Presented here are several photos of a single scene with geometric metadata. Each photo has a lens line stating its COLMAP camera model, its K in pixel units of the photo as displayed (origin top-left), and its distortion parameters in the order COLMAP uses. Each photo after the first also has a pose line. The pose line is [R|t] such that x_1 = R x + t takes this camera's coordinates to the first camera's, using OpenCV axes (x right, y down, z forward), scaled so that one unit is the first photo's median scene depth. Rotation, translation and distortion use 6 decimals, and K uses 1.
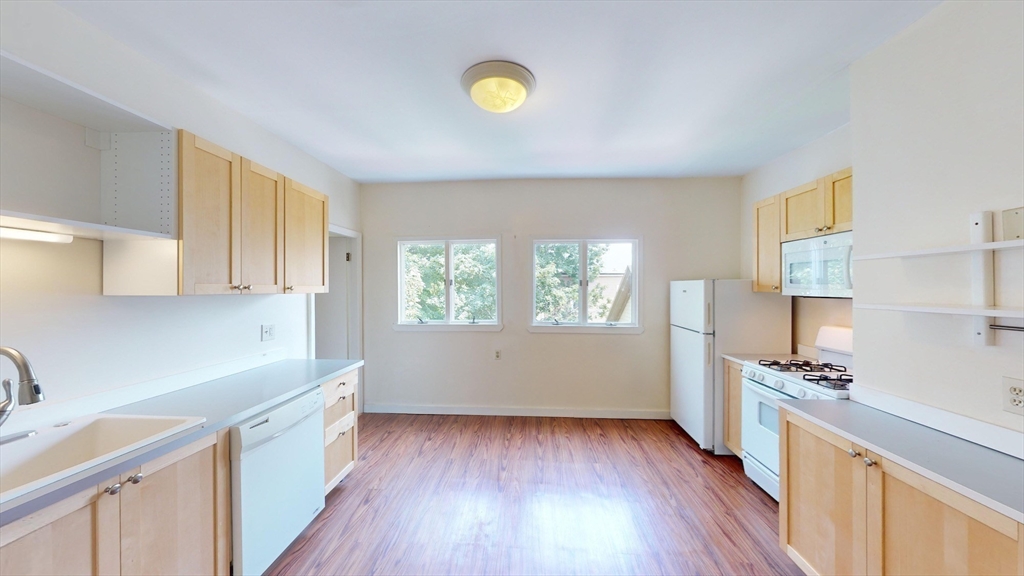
lens RADIAL K [[324.6, 0, 511.7], [0, 324.6, 285.7], [0, 0, 1]] dist [0.001197, -0.000015]
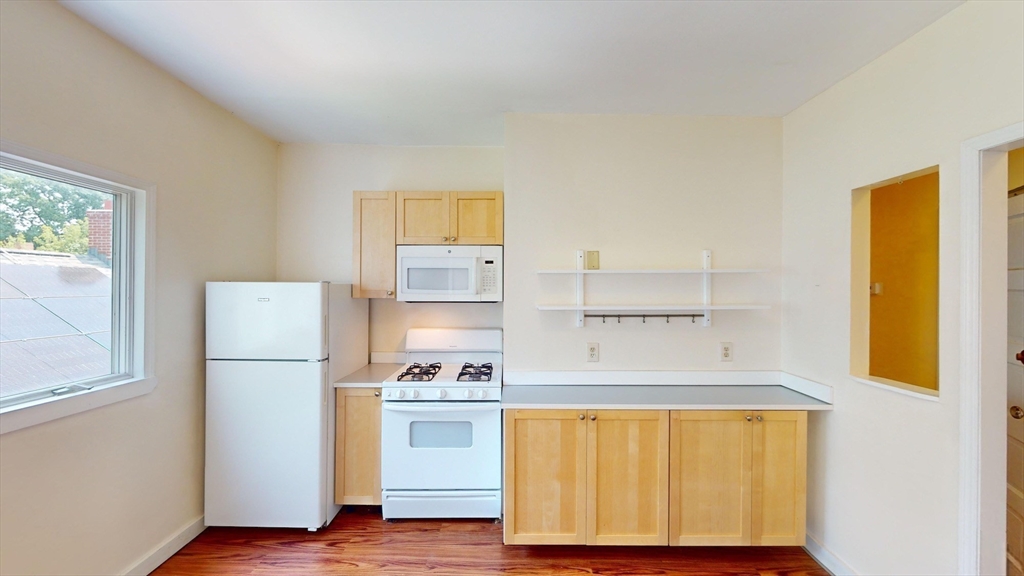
lens RADIAL K [[373.6, 0, 516.1], [0, 373.6, 287.4], [0, 0, 1]] dist [0.000839, -0.000226]
pose [[-0.071685, 0.003421, 0.997421, -0.292303], [-0.010376, 0.999937, -0.004175, -0.009830], [-0.997373, -0.010649, -0.071645, 0.832587]]
